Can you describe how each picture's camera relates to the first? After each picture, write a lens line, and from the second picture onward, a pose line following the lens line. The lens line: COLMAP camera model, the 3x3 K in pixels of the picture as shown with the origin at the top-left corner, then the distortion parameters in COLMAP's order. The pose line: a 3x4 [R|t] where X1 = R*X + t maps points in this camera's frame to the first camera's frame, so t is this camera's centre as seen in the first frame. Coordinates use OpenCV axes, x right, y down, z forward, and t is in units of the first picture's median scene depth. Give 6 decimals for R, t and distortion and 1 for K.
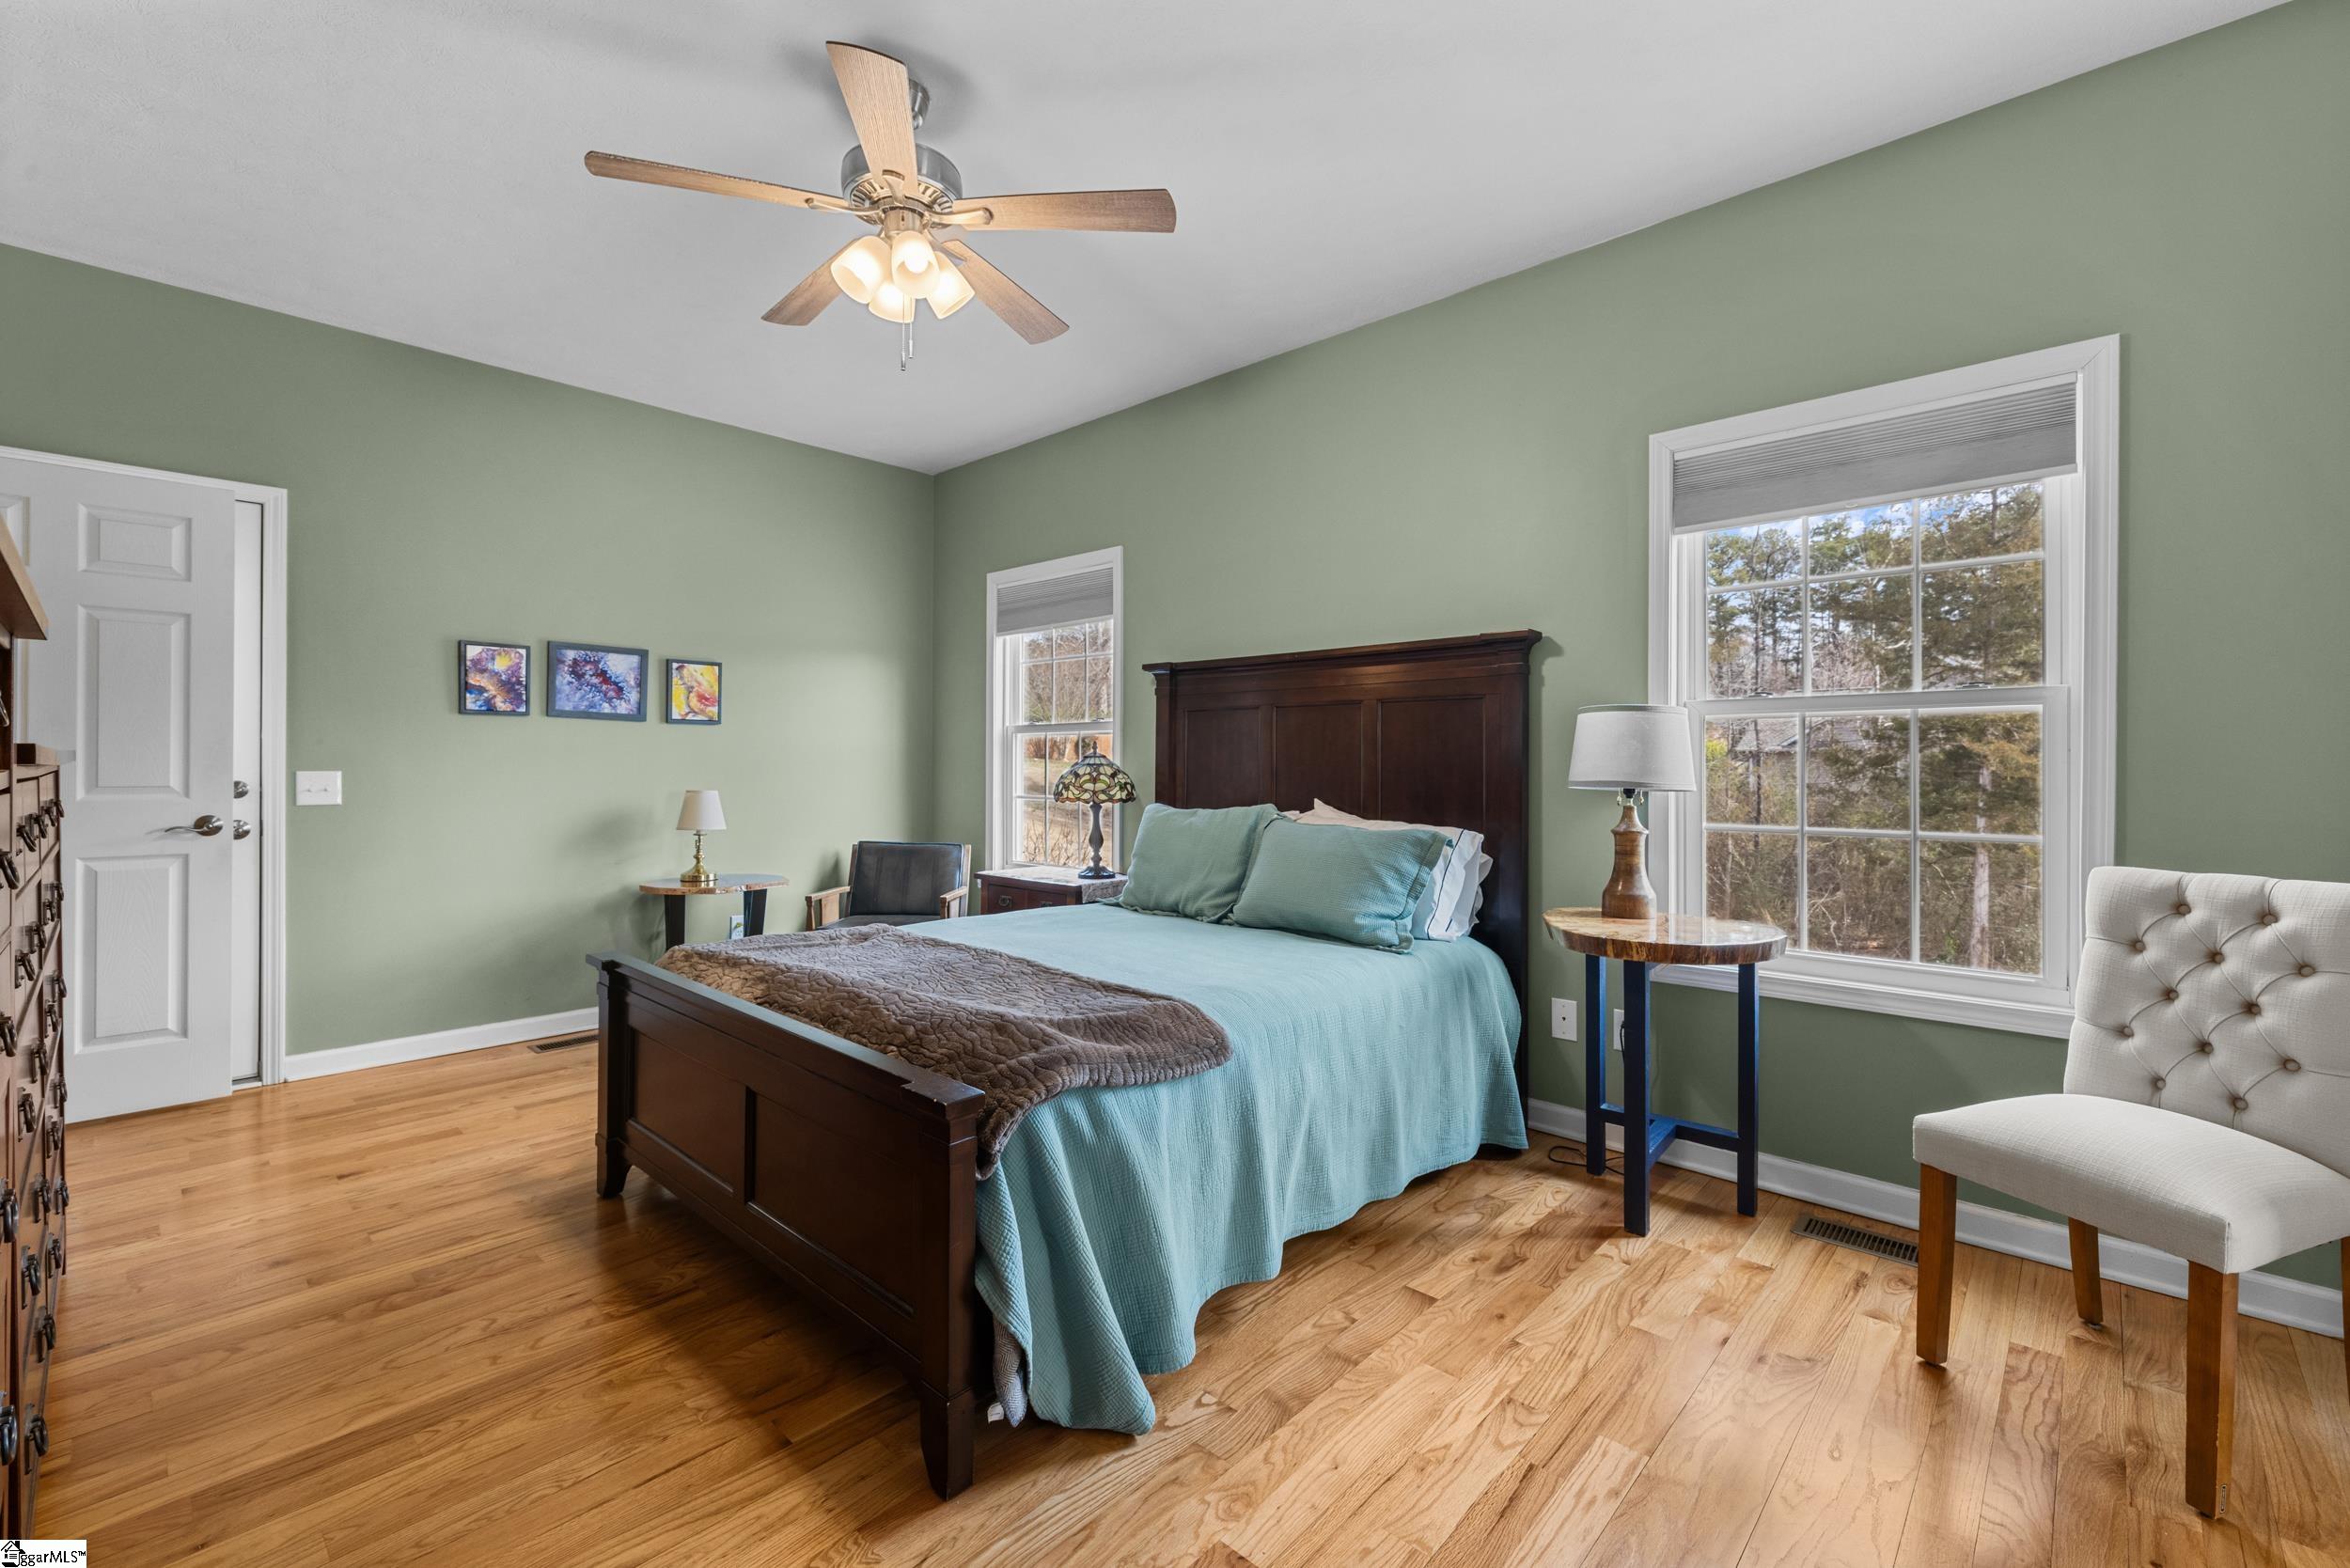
lens RADIAL K [[994.5, 0, 1167.9], [0, 994.5, 754.8], [0, 0, 1]] dist [0.000938, 0.000128]
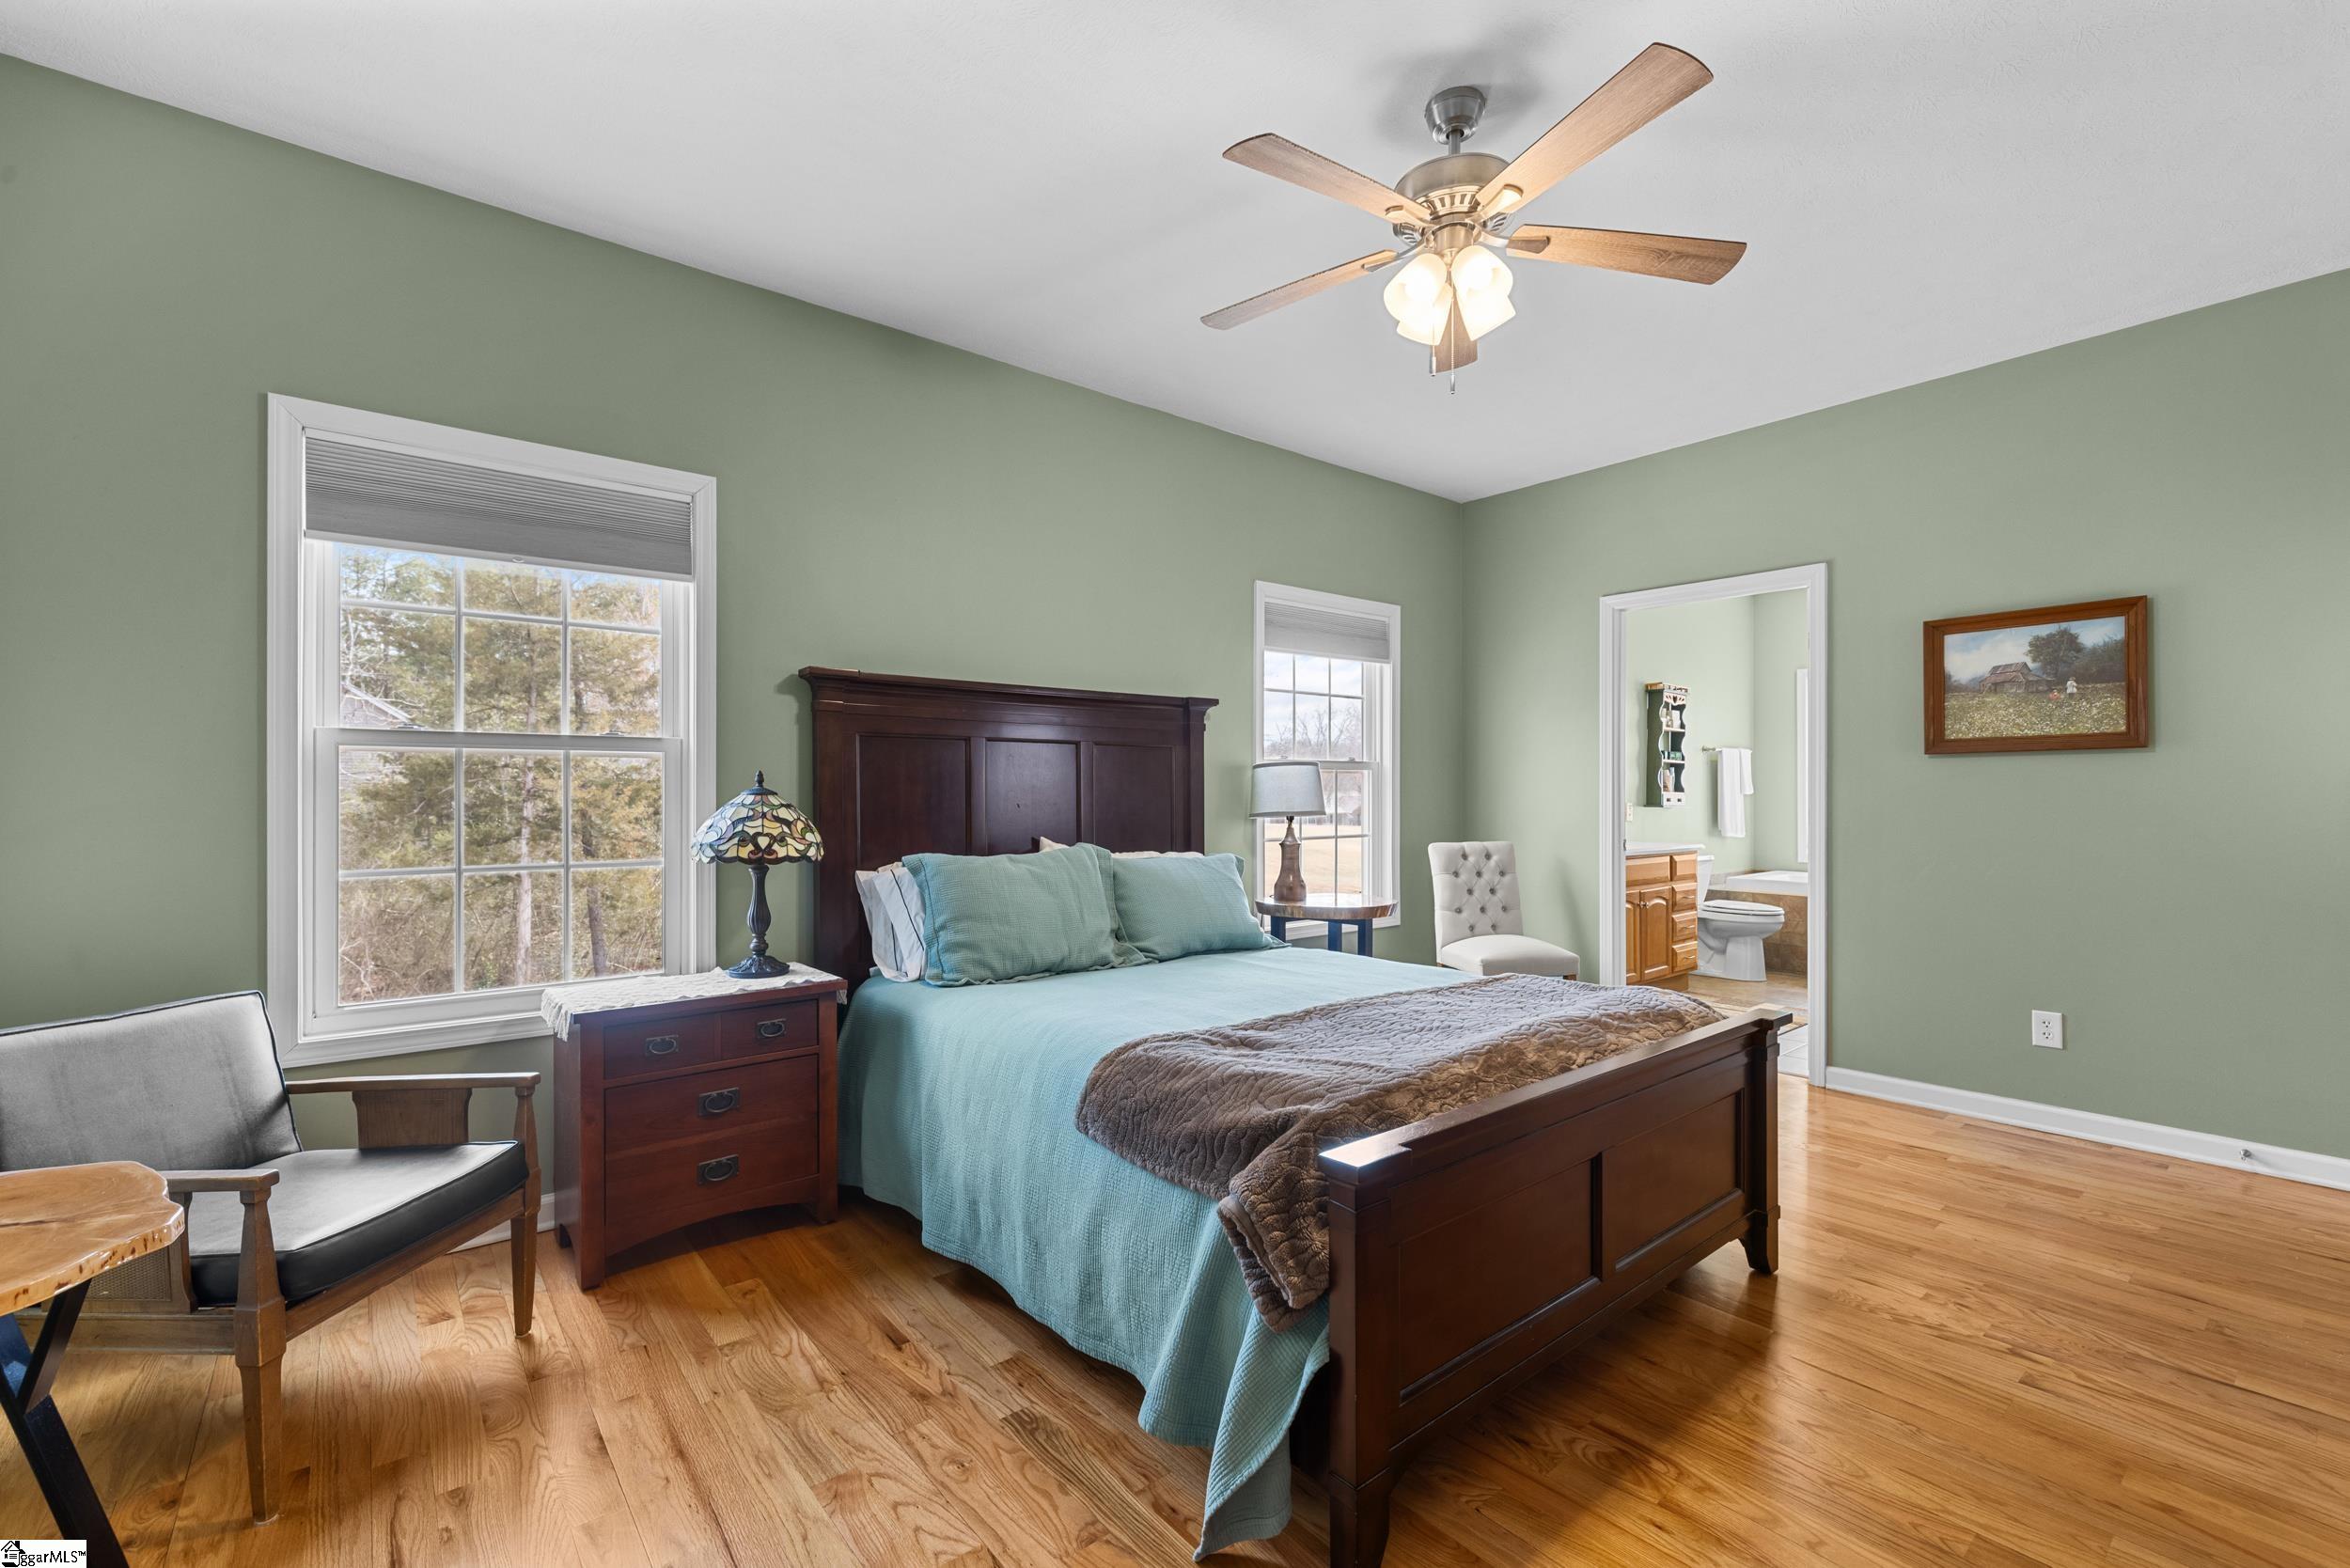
lens RADIAL K [[991.9, 0, 1172.5], [0, 991.9, 793.3], [0, 0, 1]] dist [0.000650, 0.000021]
pose [[0.132408, 0.000111, 0.991195, -0.810116], [-0.005338, 0.999986, 0.000601, -0.000970], [-0.991181, -0.005370, 0.132407, 0.741444]]
